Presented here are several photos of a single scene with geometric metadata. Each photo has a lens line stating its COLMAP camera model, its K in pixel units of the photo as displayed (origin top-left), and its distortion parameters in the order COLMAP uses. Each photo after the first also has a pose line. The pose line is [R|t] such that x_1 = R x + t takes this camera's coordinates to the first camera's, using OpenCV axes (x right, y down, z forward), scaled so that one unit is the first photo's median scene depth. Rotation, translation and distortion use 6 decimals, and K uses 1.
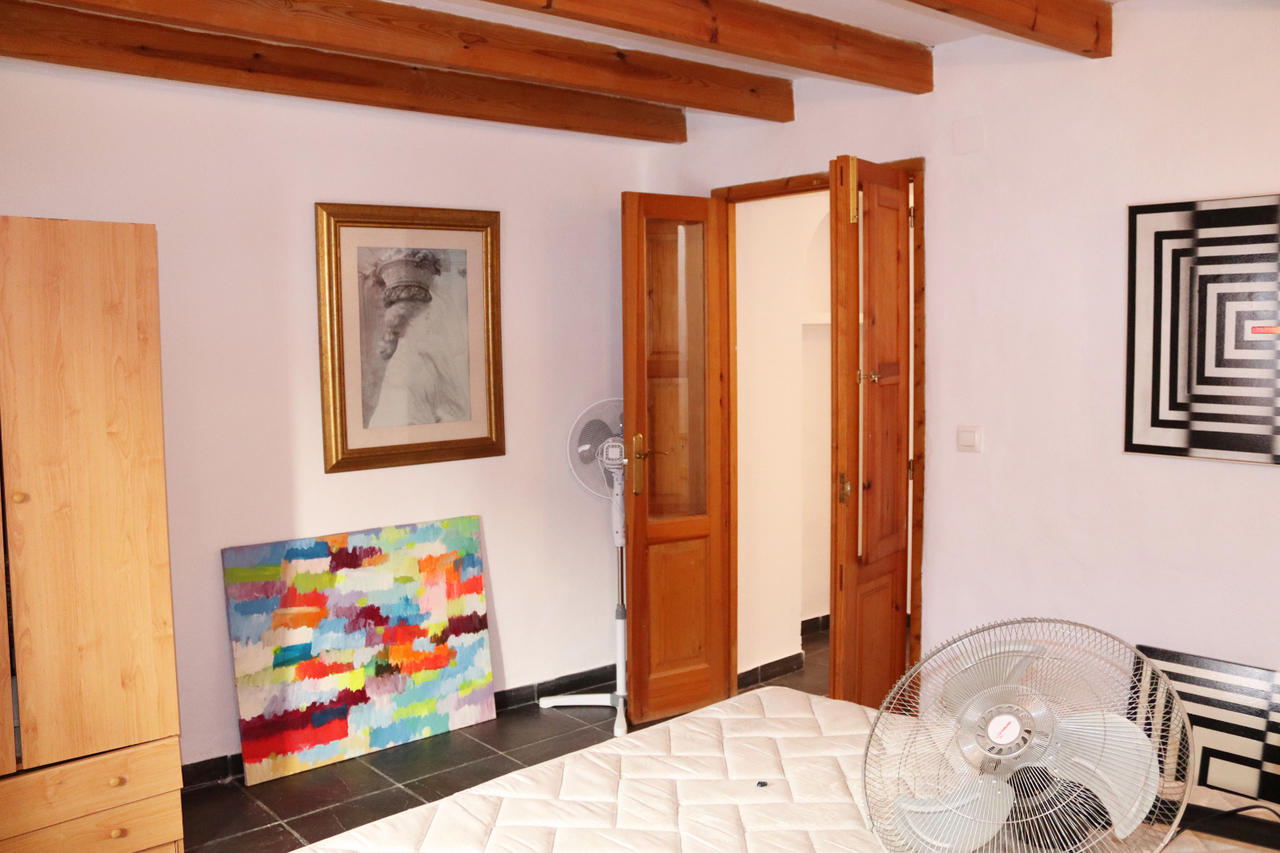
lens RADIAL K [[1056.1, 0, 639.1], [0, 1056.1, 425.2], [0, 0, 1]] dist [-0.133593, 0.095594]
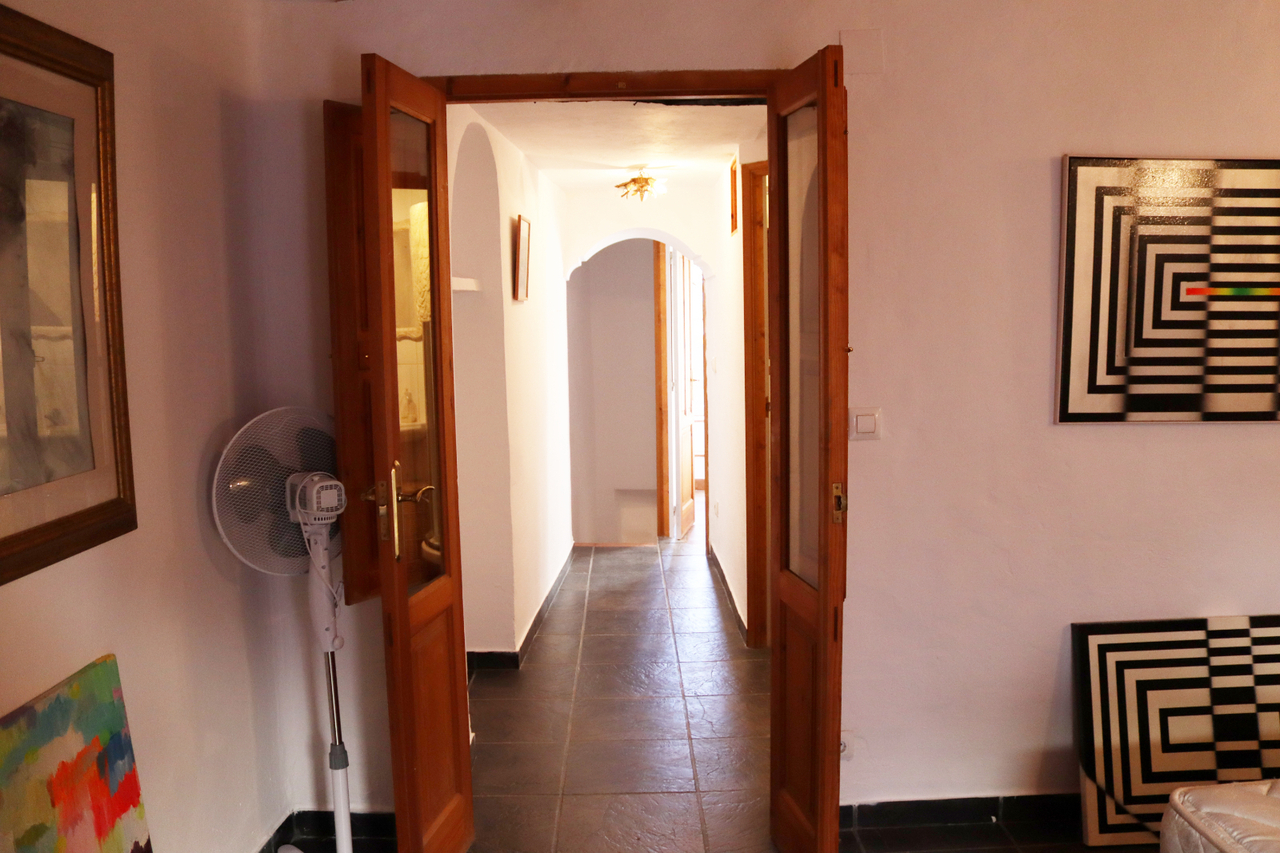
lens RADIAL K [[1056.1, 0, 639.1], [0, 1056.1, 431.1], [0, 0, 1]] dist [-0.133593, 0.095594]
pose [[0.656093, -0.083223, 0.750077, -0.503388], [0.069447, 0.996342, 0.049802, -0.041241], [-0.751478, 0.019416, 0.659473, 0.703469]]
